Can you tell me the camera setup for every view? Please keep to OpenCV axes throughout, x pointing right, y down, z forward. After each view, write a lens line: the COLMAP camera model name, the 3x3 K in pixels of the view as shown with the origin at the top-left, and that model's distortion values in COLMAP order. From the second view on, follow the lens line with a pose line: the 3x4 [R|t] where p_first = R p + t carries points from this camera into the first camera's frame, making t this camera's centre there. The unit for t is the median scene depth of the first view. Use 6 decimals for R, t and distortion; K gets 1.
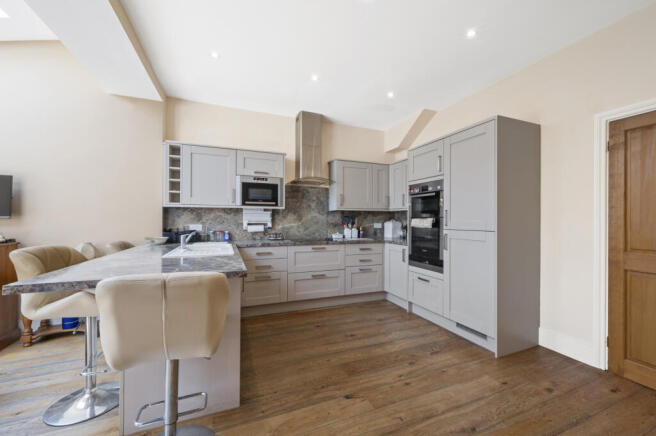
lens RADIAL K [[265.2, 0, 333.2], [0, 265.2, 218.0], [0, 0, 1]] dist [-0.004416, 0.000118]
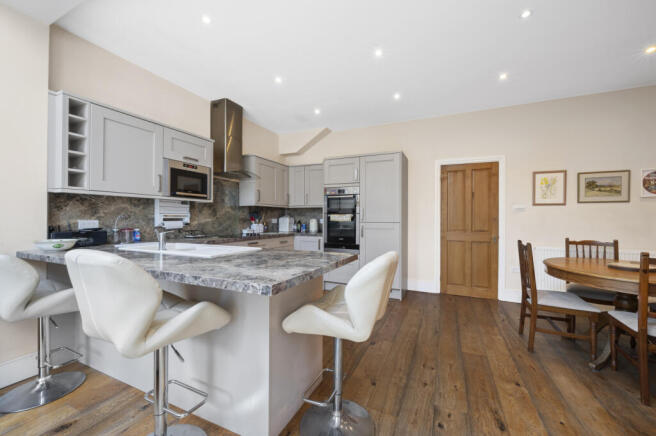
lens RADIAL K [[265.2, 0, 321.9], [0, 265.2, 217.9], [0, 0, 1]] dist [-0.004416, 0.000118]
pose [[0.739414, 0.001377, 0.673250, -0.531900], [-0.008219, 0.999942, 0.006981, 0.009353], [-0.673201, -0.010696, 0.739382, 0.085451]]
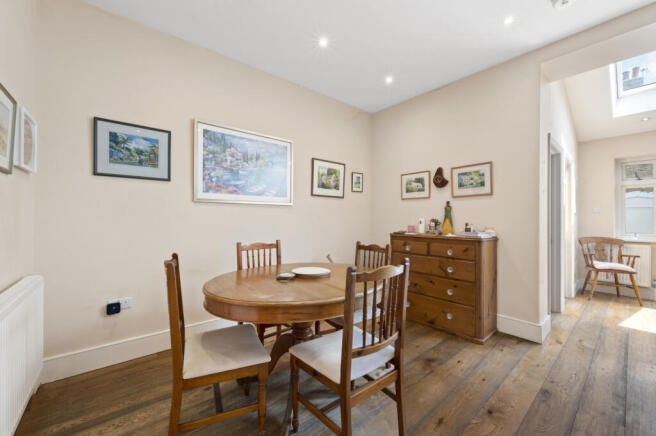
lens RADIAL K [[265.2, 0, 325.8], [0, 265.2, 218.0], [0, 0, 1]] dist [-0.004416, 0.000118]
pose [[-0.958761, -0.007757, -0.284108, 0.502022], [-0.003652, 0.999881, -0.014974, 0.016345], [0.284190, -0.013319, -0.958675, 0.564224]]
